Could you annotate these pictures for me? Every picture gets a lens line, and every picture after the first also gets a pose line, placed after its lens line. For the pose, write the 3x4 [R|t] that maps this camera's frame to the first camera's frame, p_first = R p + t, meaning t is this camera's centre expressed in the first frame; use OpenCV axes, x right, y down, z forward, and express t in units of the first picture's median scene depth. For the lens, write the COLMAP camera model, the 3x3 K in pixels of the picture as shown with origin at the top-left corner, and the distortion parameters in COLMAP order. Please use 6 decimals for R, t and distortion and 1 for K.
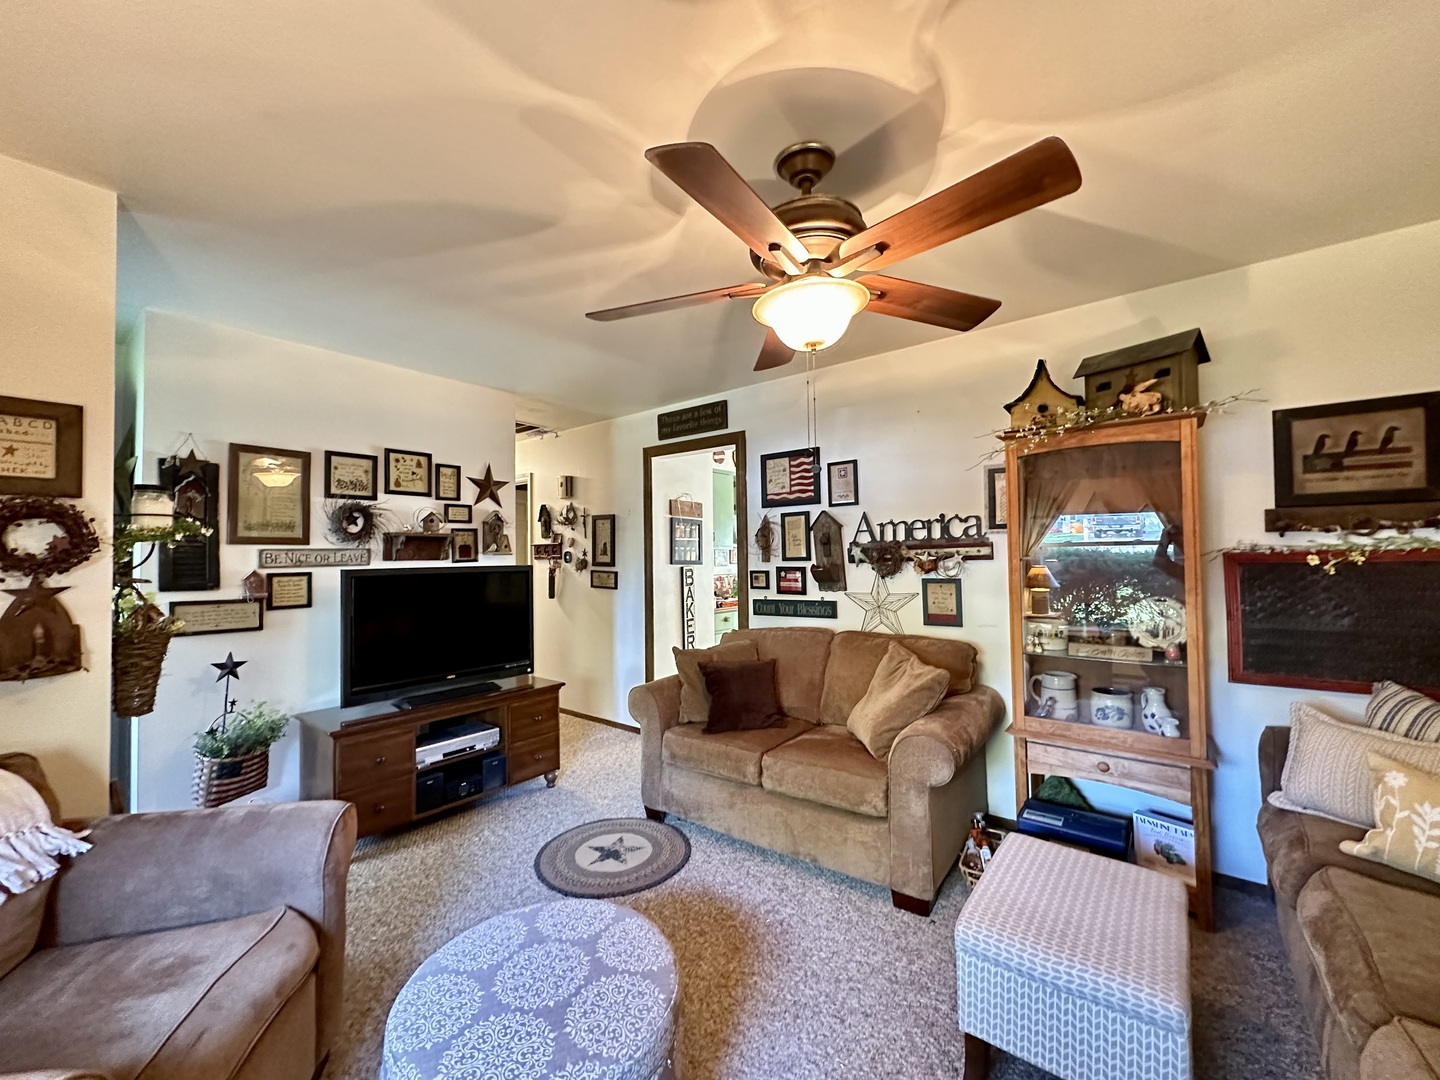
lens RADIAL K [[587.4, 0, 730.8], [0, 587.4, 540.9], [0, 0, 1]] dist [-0.000439, -0.000361]
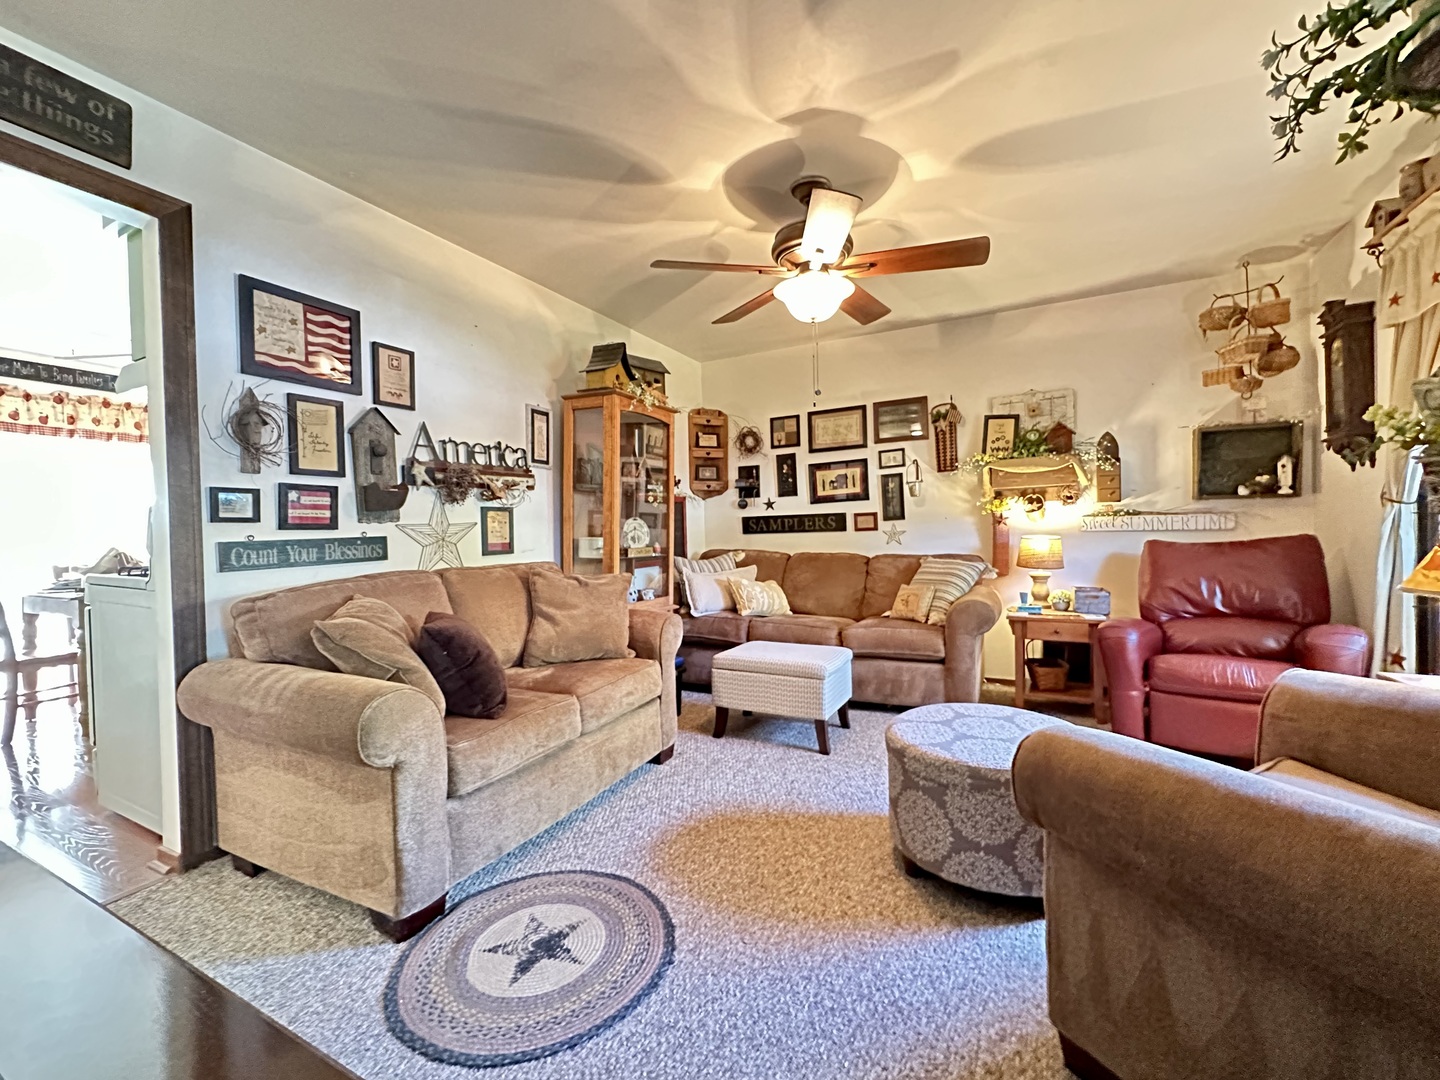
lens RADIAL K [[587.4, 0, 730.8], [0, 587.4, 540.9], [0, 0, 1]] dist [-0.000439, -0.000361]
pose [[-0.188591, -0.002497, 0.982053, -0.611966], [0.000426, 0.999996, 0.002625, 0.106298], [-0.982056, 0.000913, -0.188589, 0.716722]]
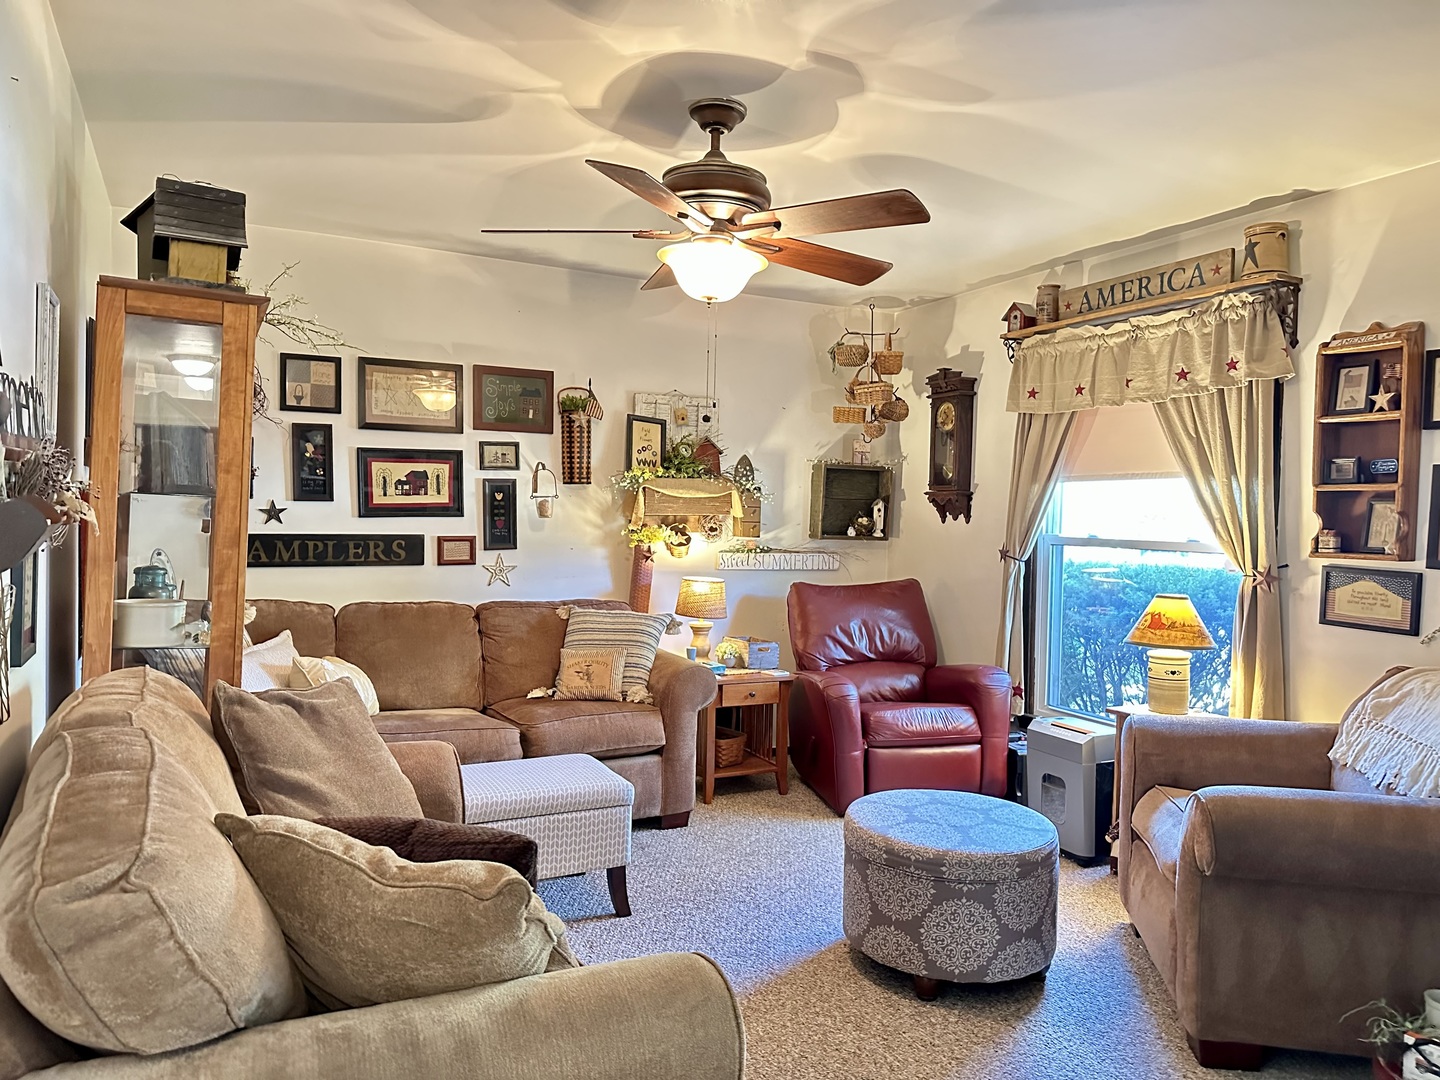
lens RADIAL K [[969.0, 0, 683.1], [0, 969.0, 542.4], [0, 0, 1]] dist [0.103615, -0.130234]
pose [[-0.890722, -0.017369, 0.454217, -0.297386], [-0.020625, 0.999785, -0.002214, 0.053079], [-0.454081, -0.011340, -0.890888, 1.241903]]
